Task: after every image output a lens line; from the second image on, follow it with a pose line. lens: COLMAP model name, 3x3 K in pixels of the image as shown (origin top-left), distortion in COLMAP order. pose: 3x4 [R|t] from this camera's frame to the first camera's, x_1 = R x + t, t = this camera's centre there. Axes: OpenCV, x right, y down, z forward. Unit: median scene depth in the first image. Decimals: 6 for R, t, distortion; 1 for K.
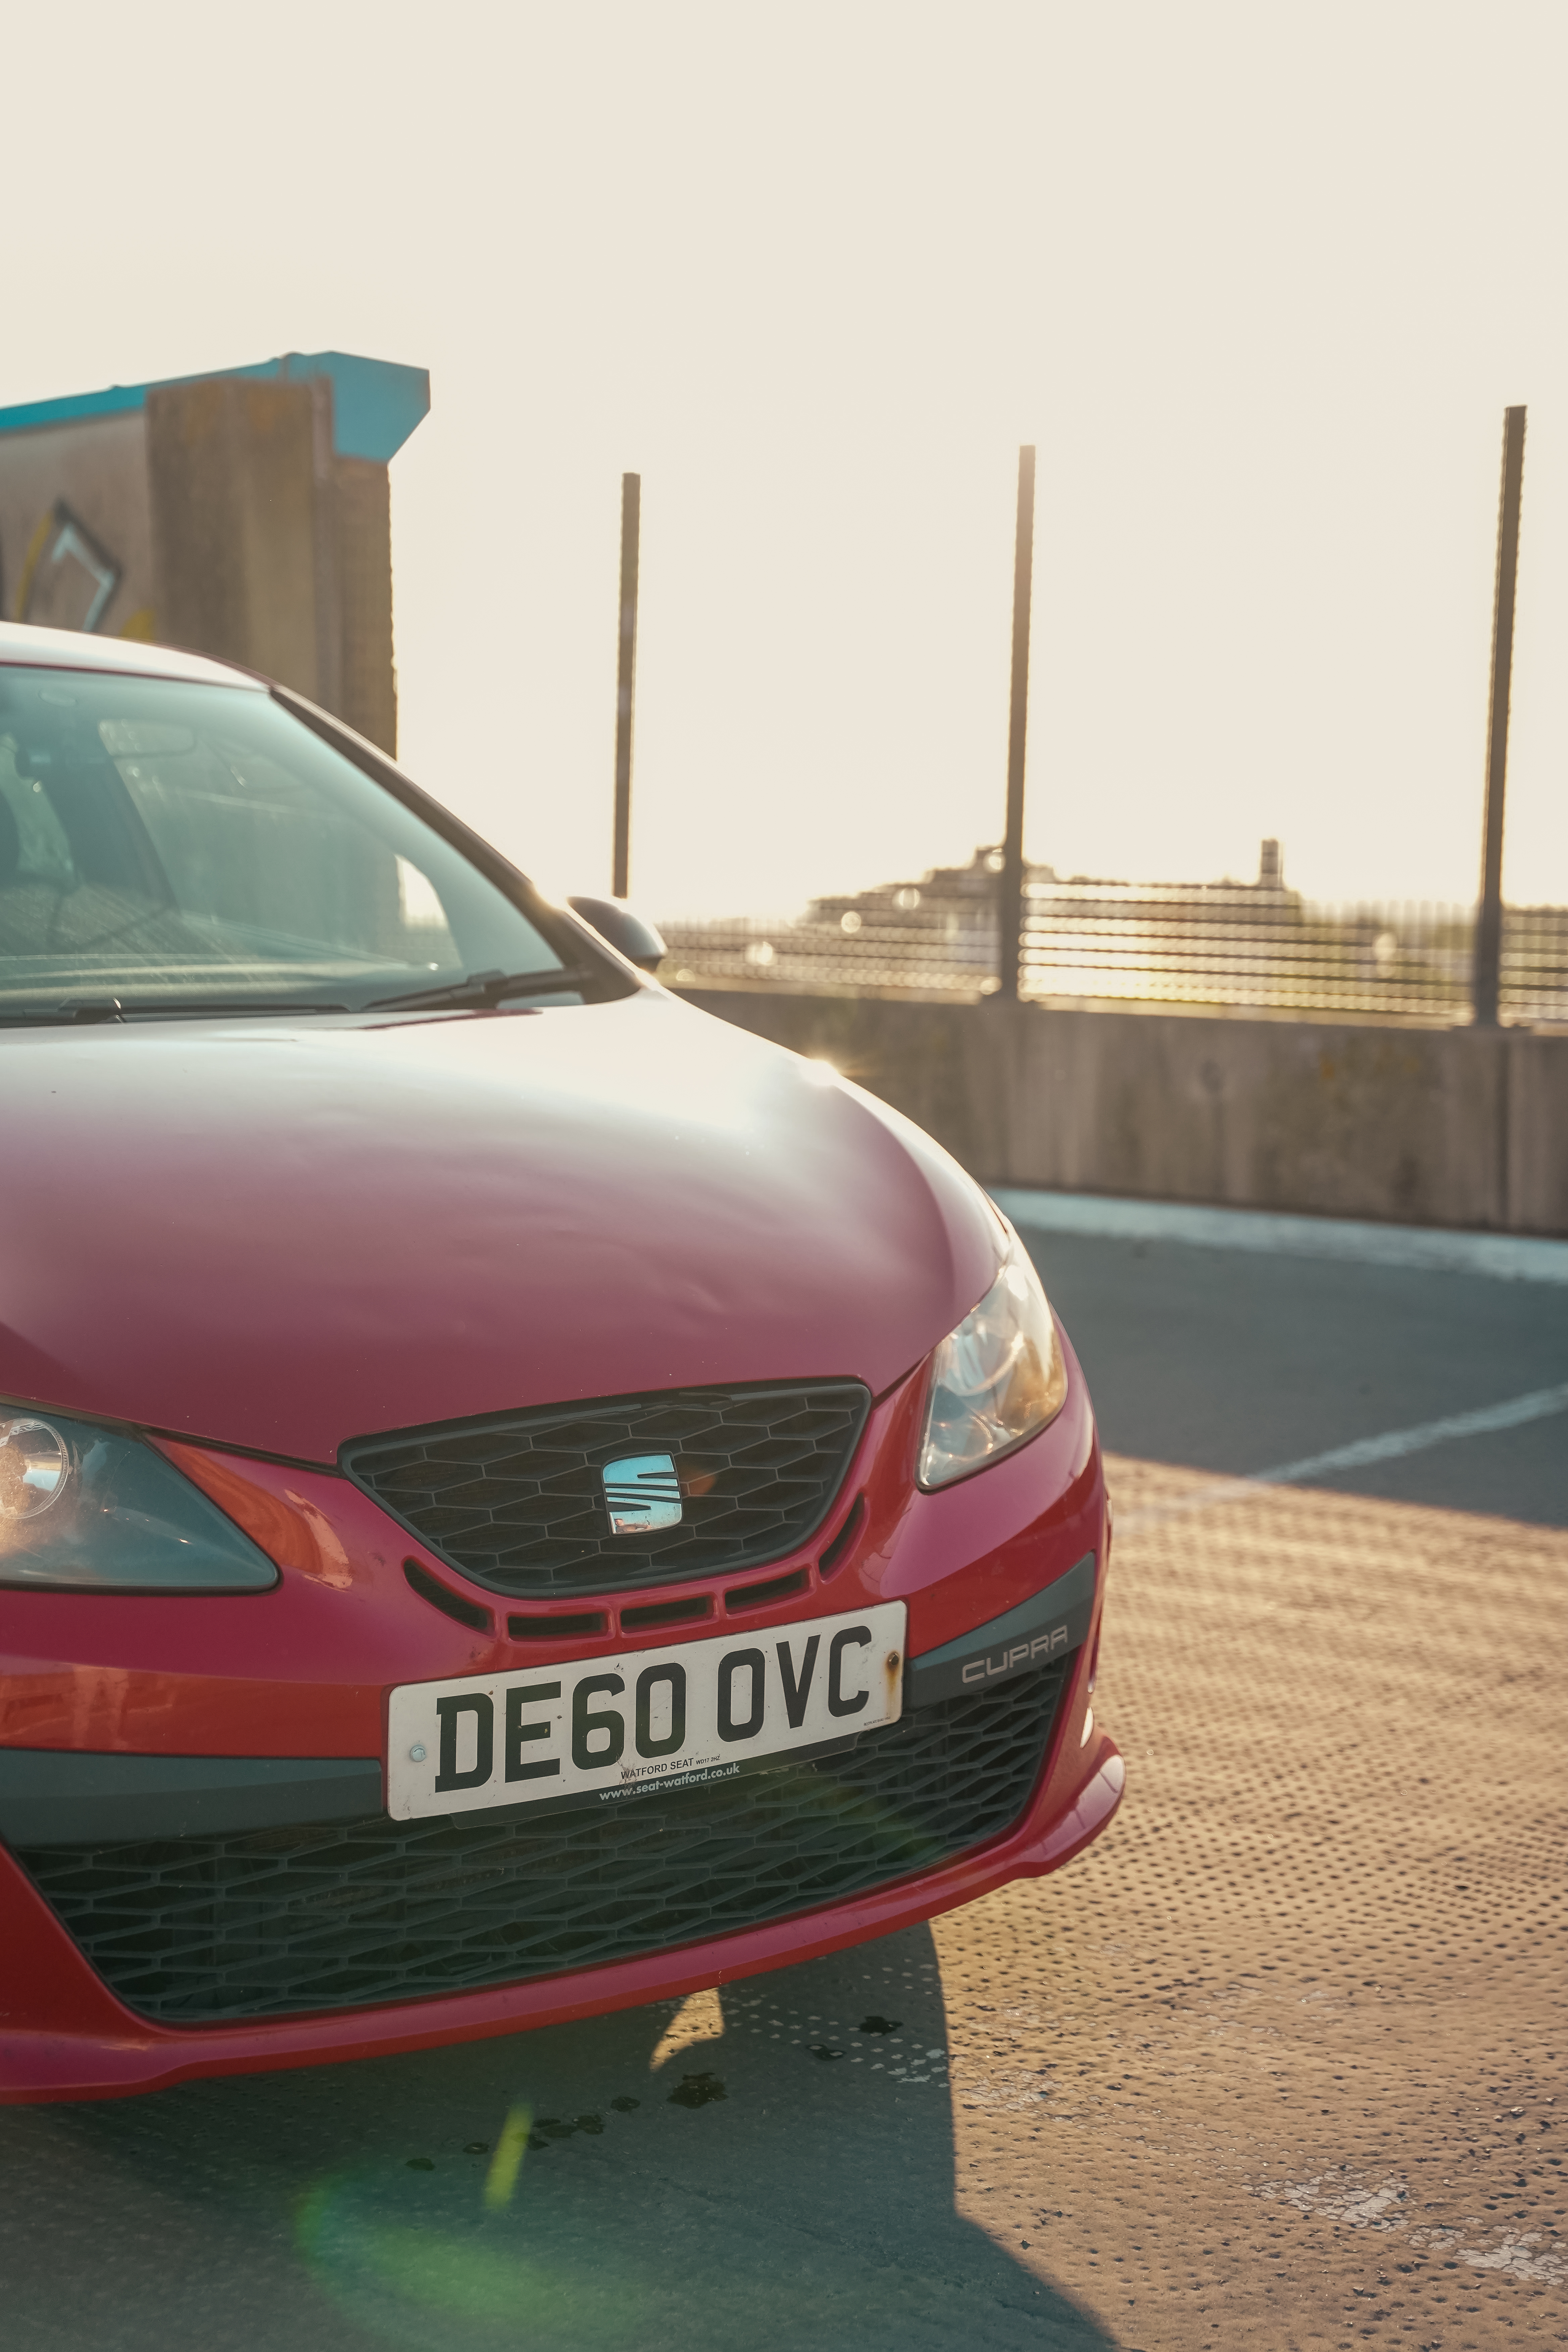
lens RADIAL K [[3459.3, 0, 790.3], [0, 3459.3, 1177.3], [0, 0, 1]] dist [0.128044, 0.000000]
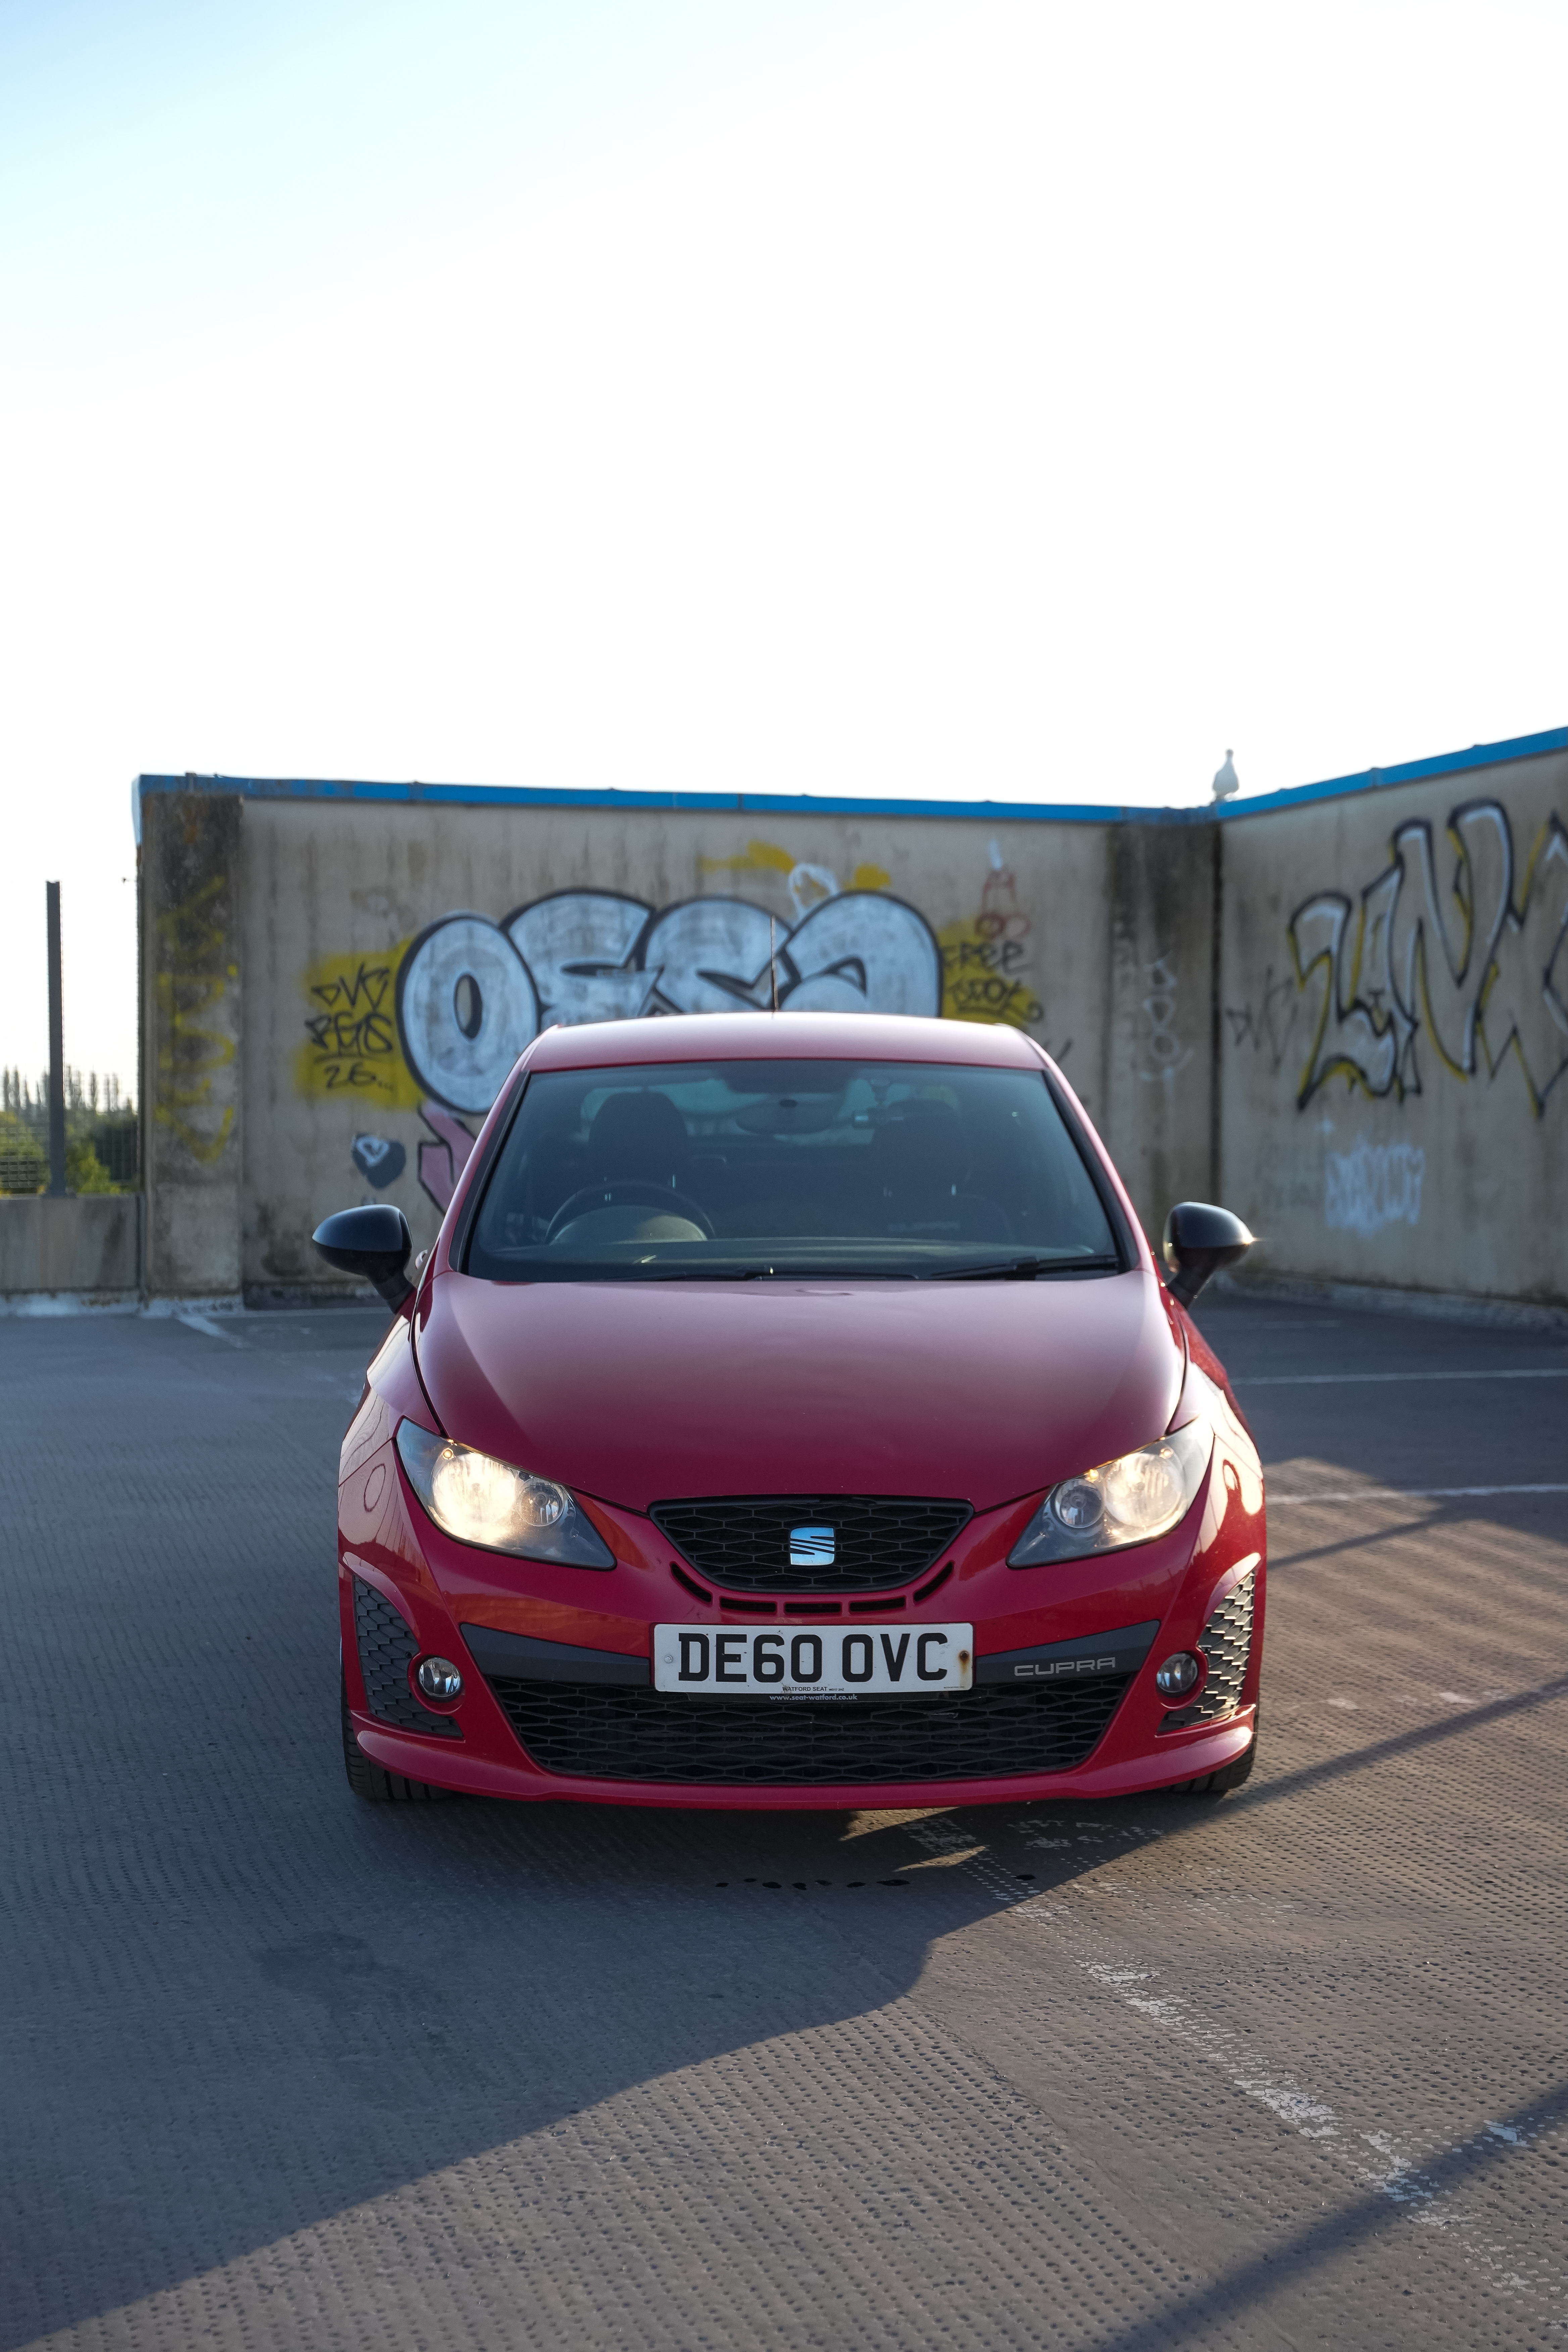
lens RADIAL K [[3459.3, 0, 792.9], [0, 3459.3, 1170.7], [0, 0, 1]] dist [0.128044, 0.000000]
pose [[0.827714, 0.036139, -0.559985, 1.028134], [-0.063130, 0.997586, -0.028933, -0.061194], [0.557588, 0.059300, 0.827997, -0.620096]]
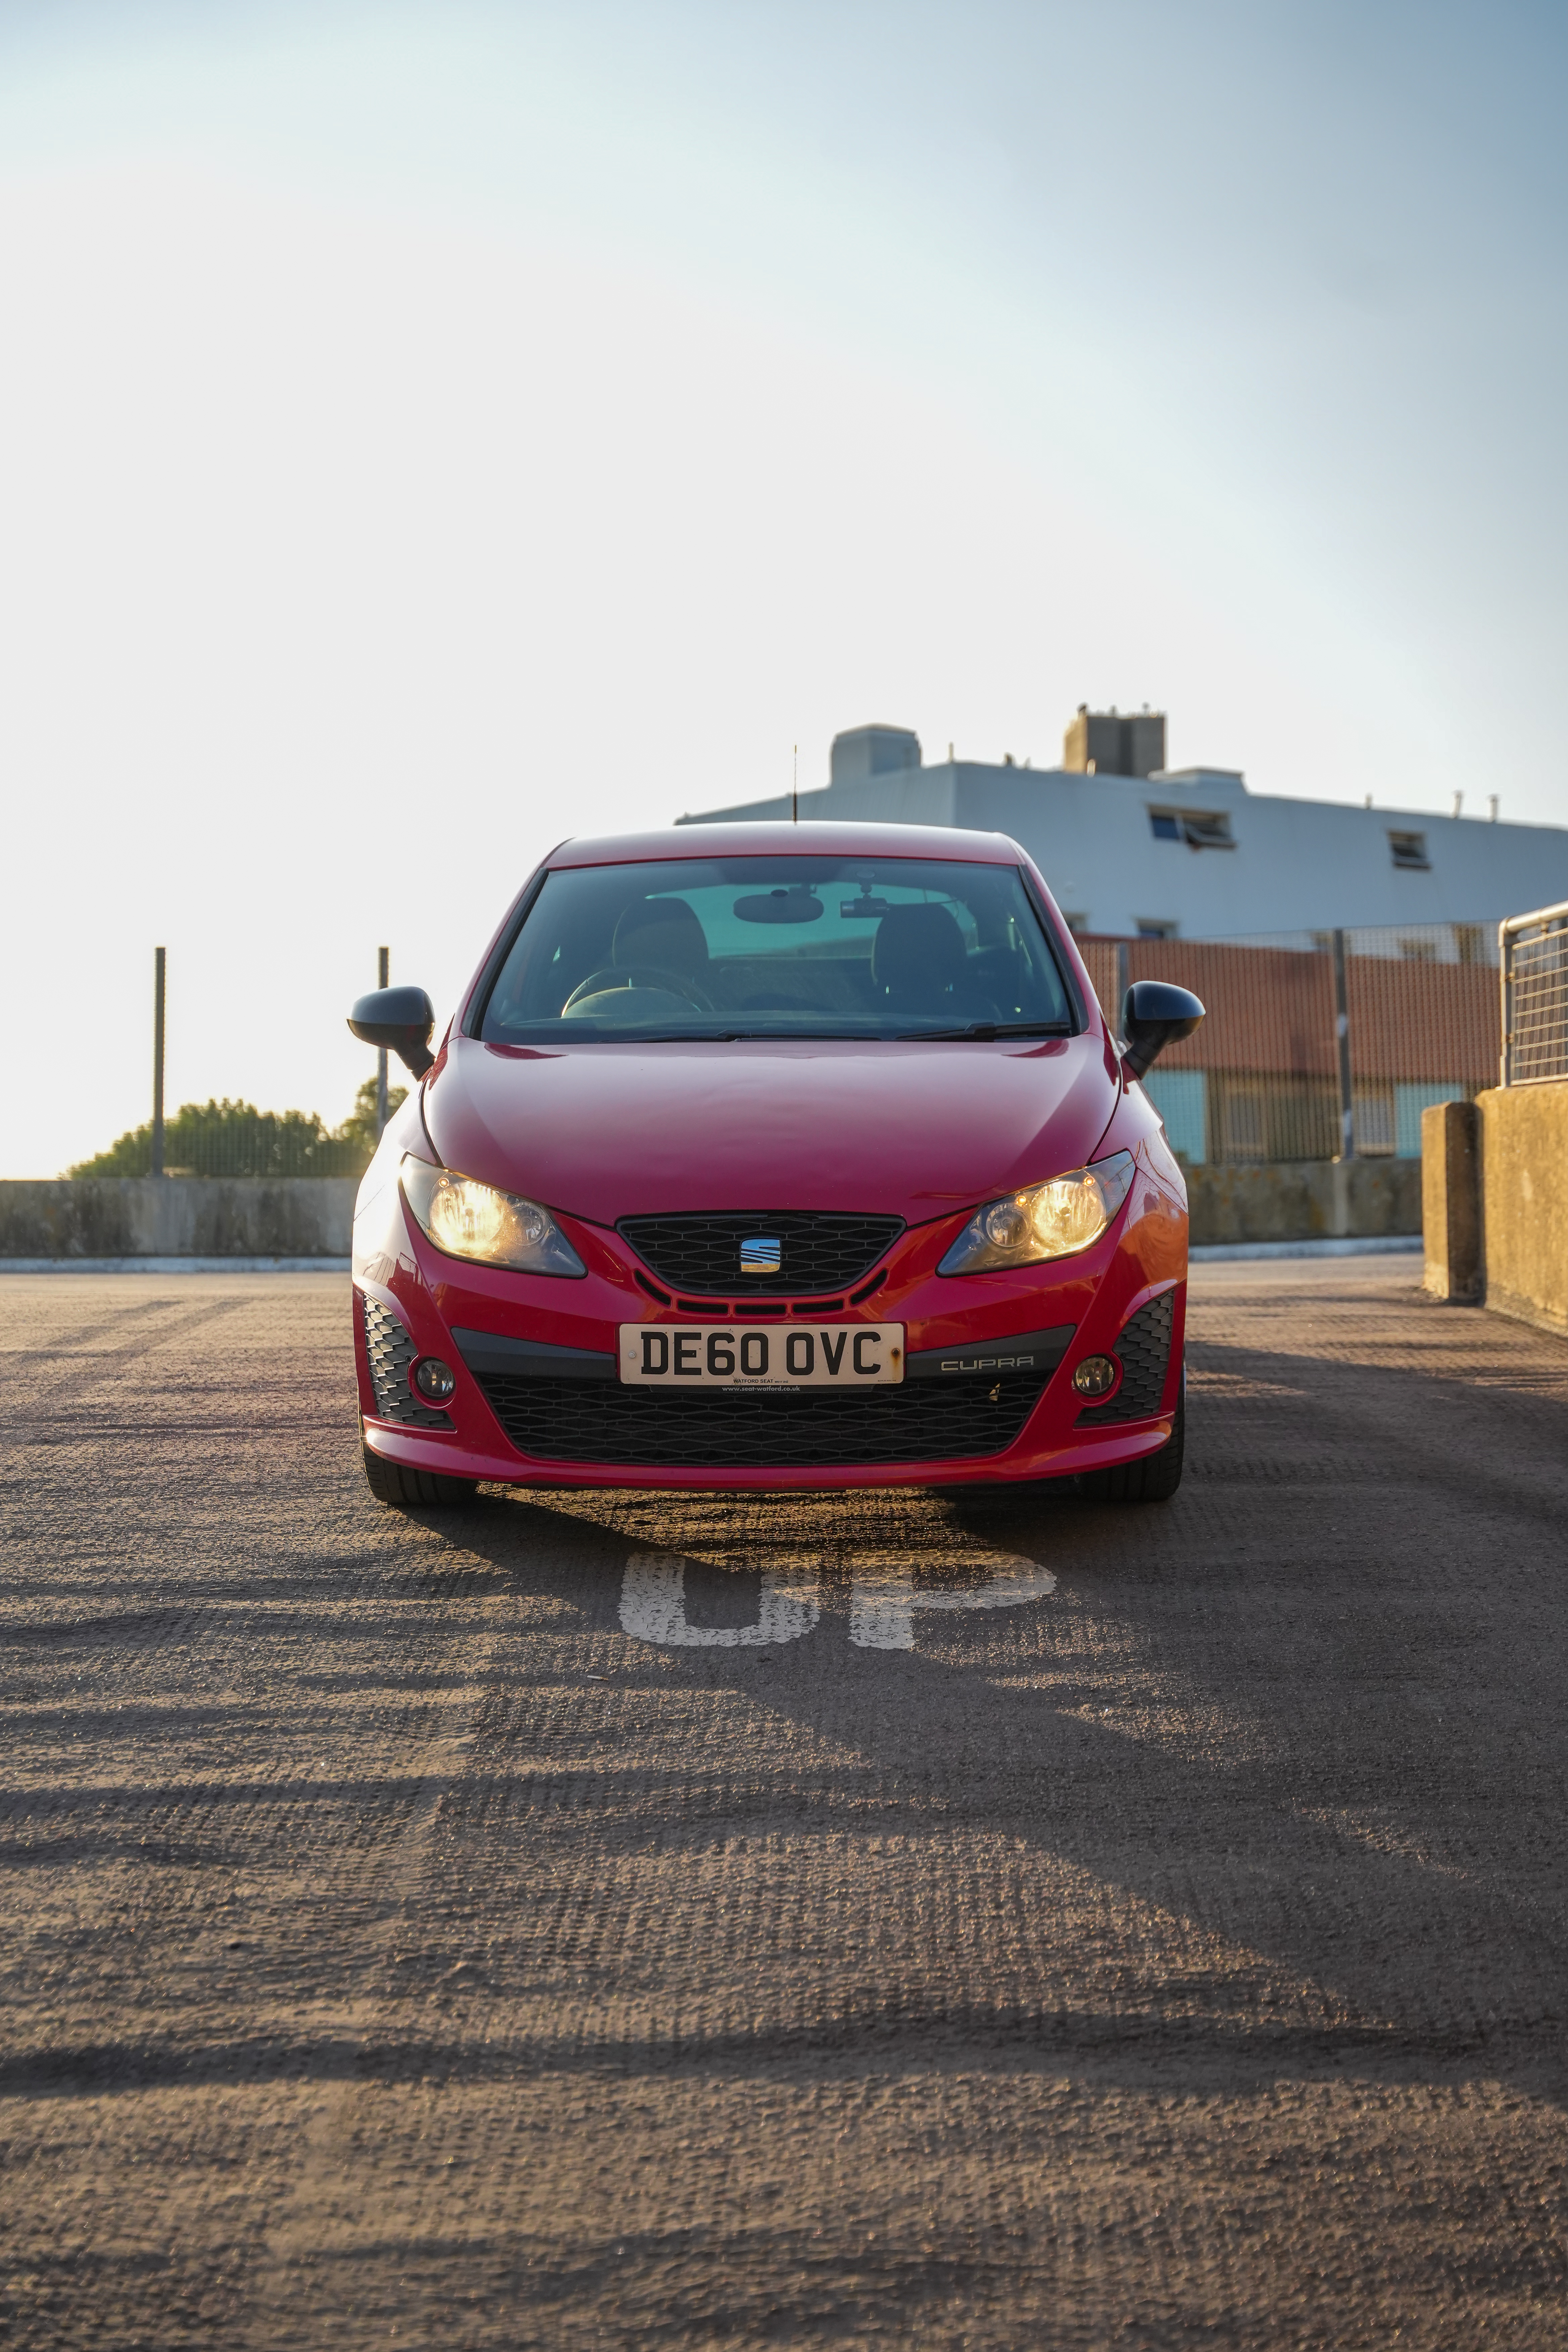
lens RADIAL K [[3459.3, 0, 779.6], [0, 3459.3, 1155.9], [0, 0, 1]] dist [0.128044, 0.000000]
pose [[0.797337, 0.042918, -0.602006, 1.272198], [-0.061914, 0.998022, -0.010853, 0.052321], [0.600350, 0.045926, 0.798417, -0.724177]]
